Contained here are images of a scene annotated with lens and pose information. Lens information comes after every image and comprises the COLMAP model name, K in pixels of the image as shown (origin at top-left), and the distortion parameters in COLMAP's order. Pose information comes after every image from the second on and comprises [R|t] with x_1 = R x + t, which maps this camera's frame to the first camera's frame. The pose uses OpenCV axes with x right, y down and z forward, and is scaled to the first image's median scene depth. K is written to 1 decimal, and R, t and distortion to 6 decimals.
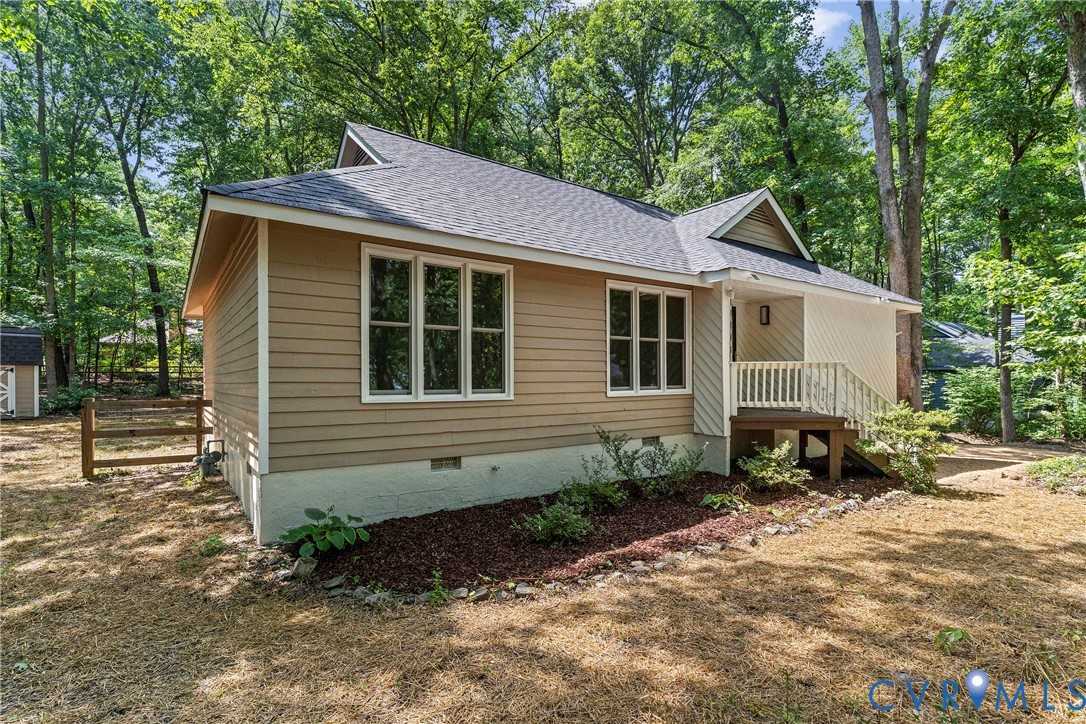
lens RADIAL K [[521.7, 0, 532.7], [0, 521.7, 385.2], [0, 0, 1]] dist [-0.002629, -0.000294]
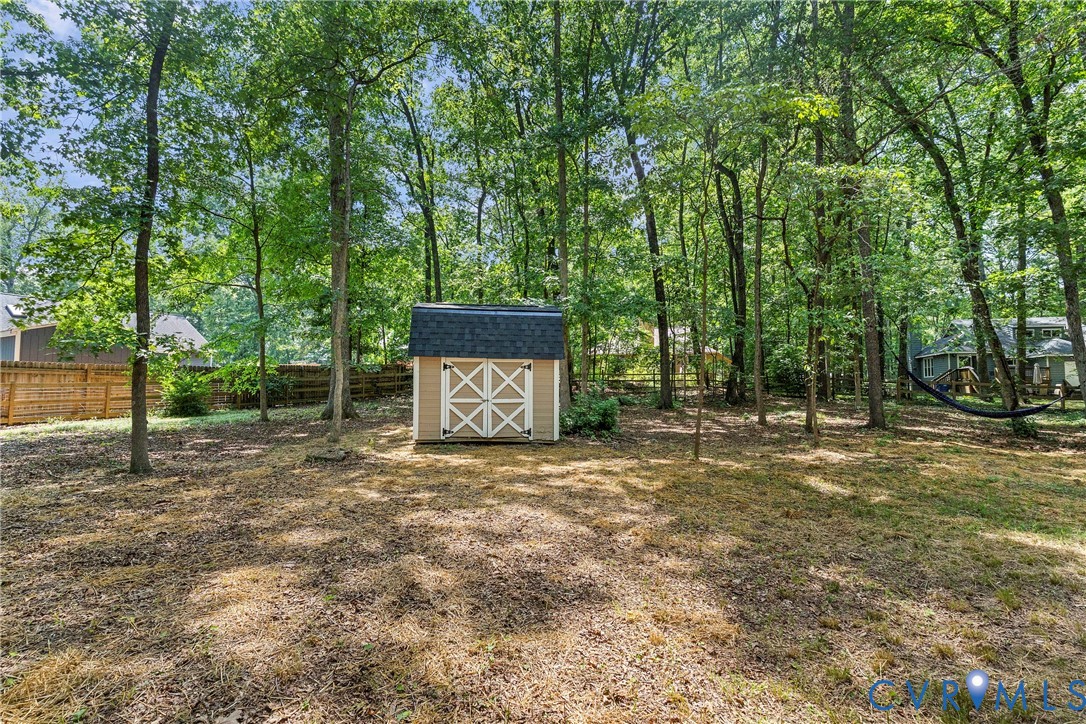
lens RADIAL K [[521.7, 0, 543.1], [0, 521.7, 360.8], [0, 0, 1]] dist [-0.002629, -0.000294]
pose [[0.729751, -0.049645, -0.681908, -0.532258], [0.000475, 0.997397, -0.072105, 0.009232], [0.683713, 0.052295, 0.727875, 0.525357]]
